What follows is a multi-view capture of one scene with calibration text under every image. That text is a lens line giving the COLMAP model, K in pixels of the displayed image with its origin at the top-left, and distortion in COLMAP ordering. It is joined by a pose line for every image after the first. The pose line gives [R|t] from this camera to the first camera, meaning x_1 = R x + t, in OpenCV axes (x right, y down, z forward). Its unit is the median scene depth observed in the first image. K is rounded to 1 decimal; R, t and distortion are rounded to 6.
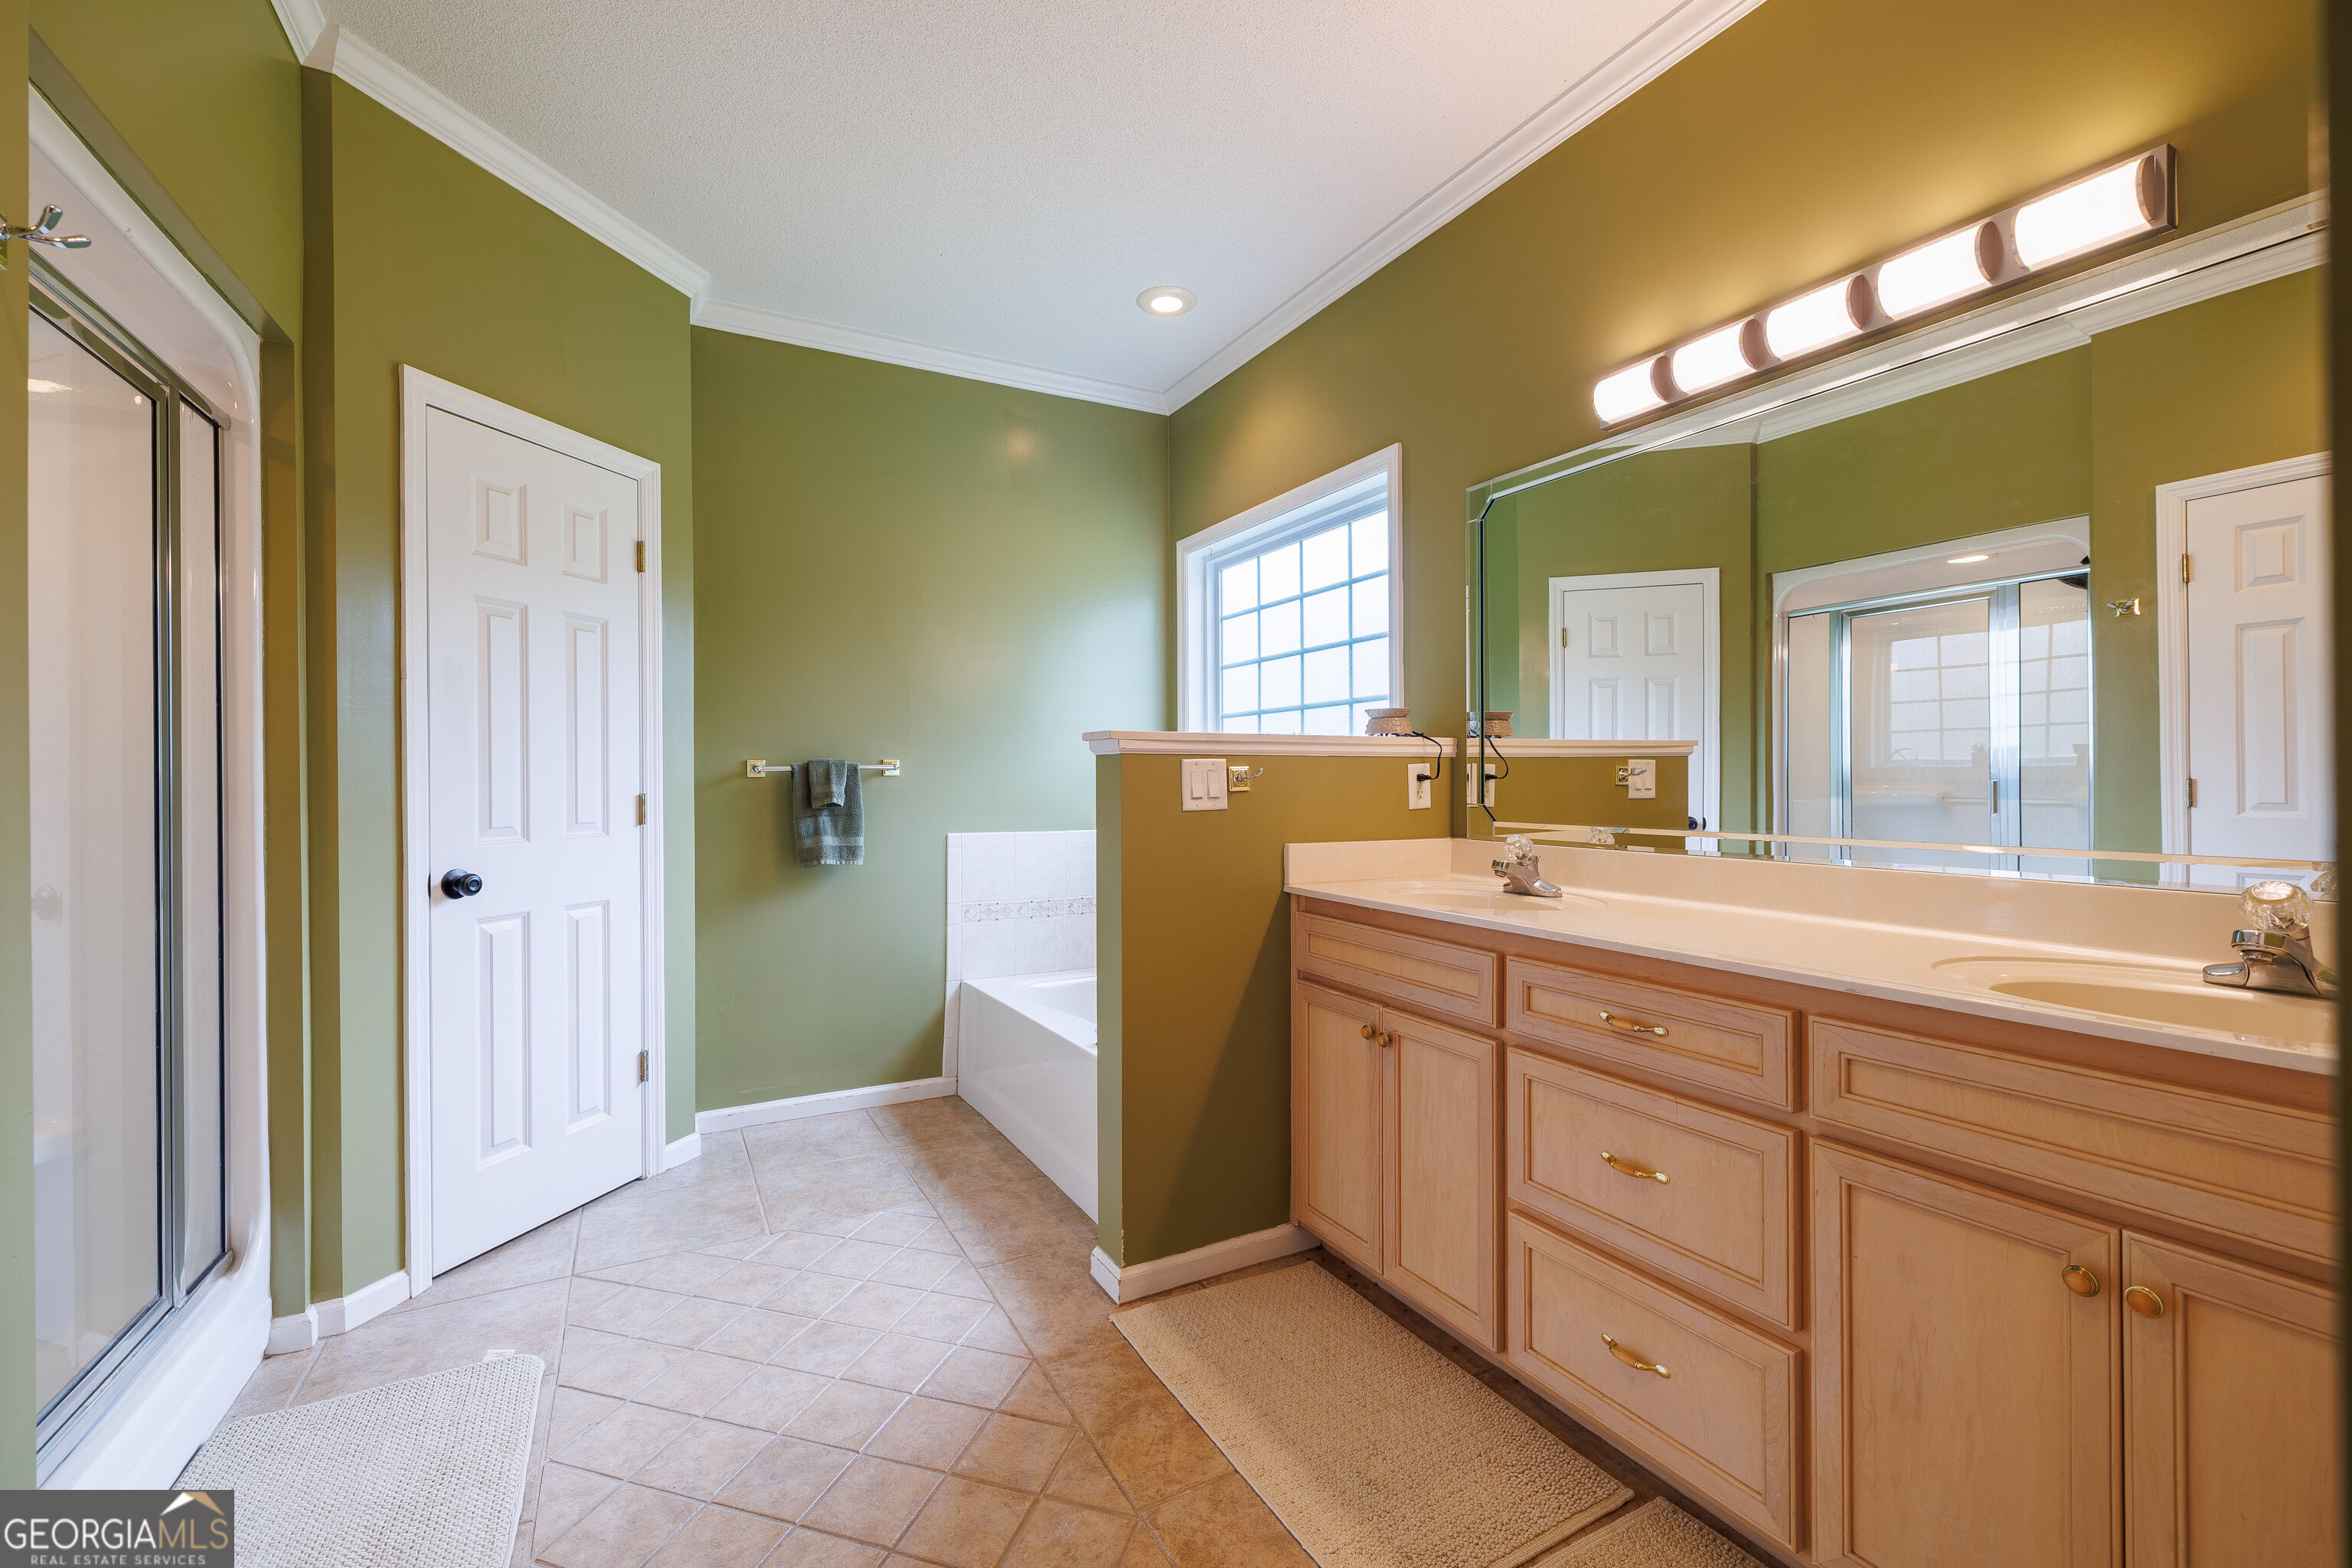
lens RADIAL K [[993.7, 0, 1175.9], [0, 993.7, 779.7], [0, 0, 1]] dist [0.002604, 0.000054]
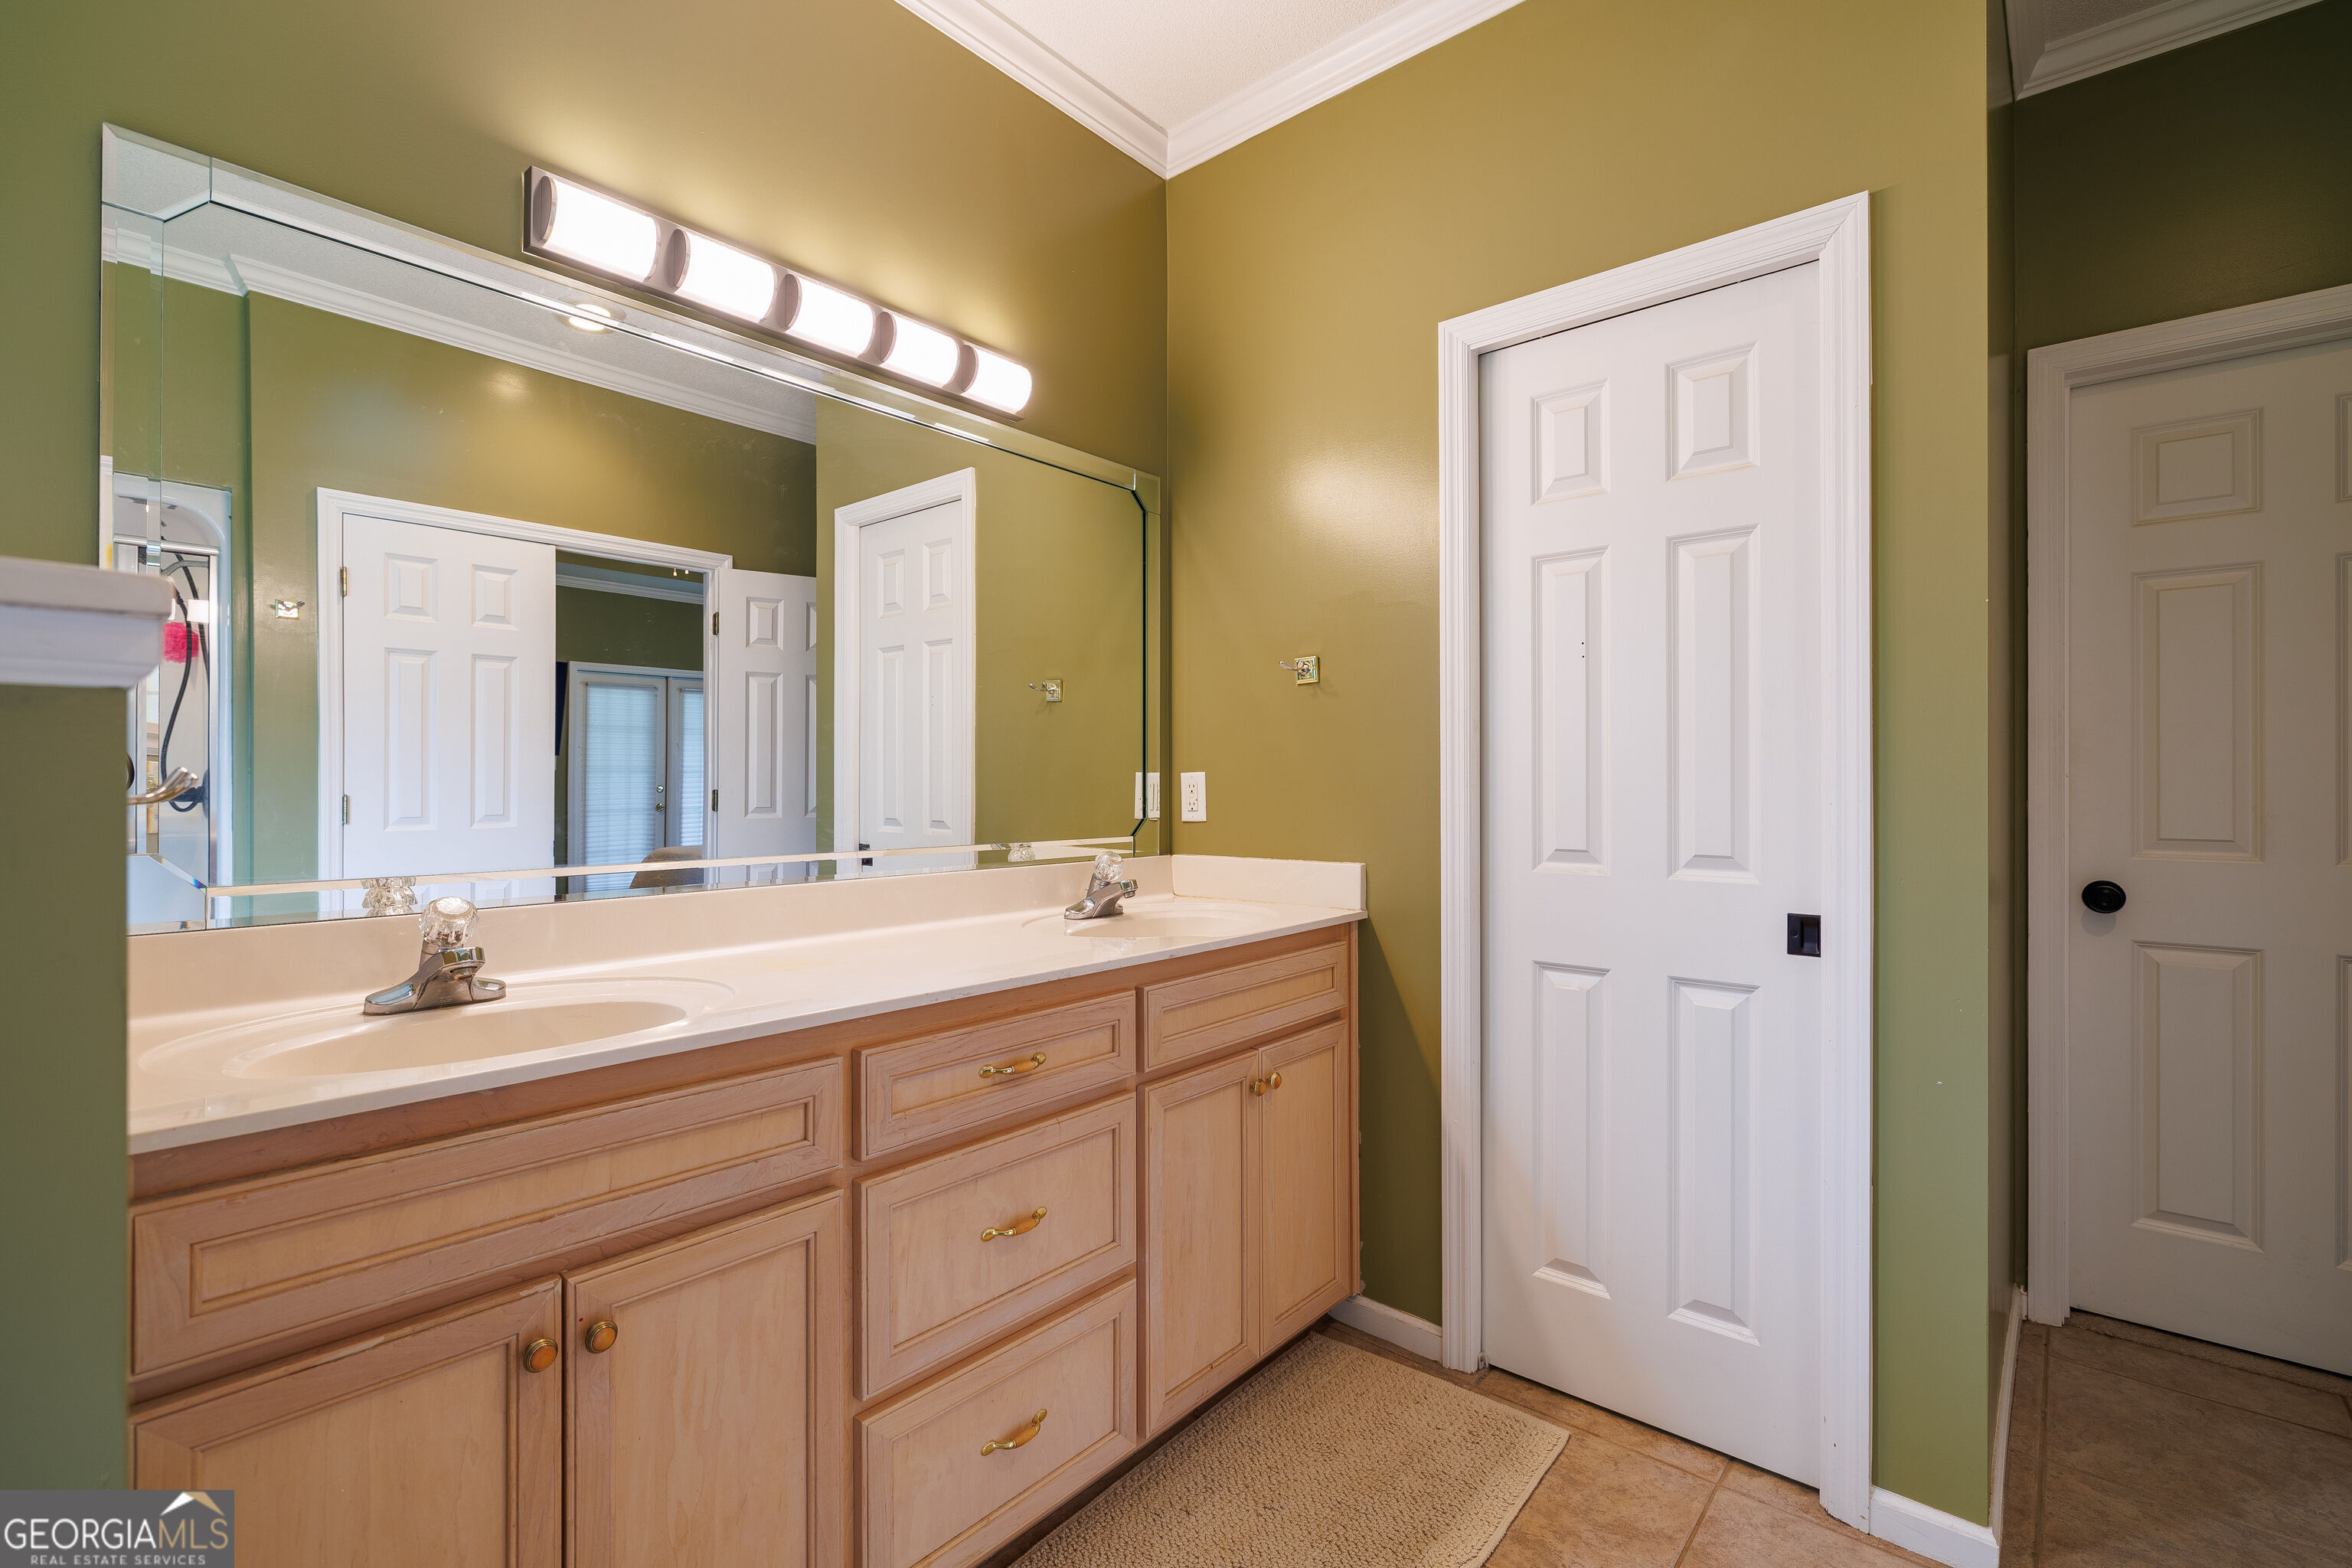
lens RADIAL K [[1050.4, 0, 1167.9], [0, 1050.4, 781.3], [0, 0, 1]] dist [-0.013110, -0.000053]
pose [[-0.359629, 0.008623, 0.933055, -0.454351], [0.006368, 0.999957, -0.006787, -0.003317], [-0.933074, 0.003501, -0.359669, 1.152601]]
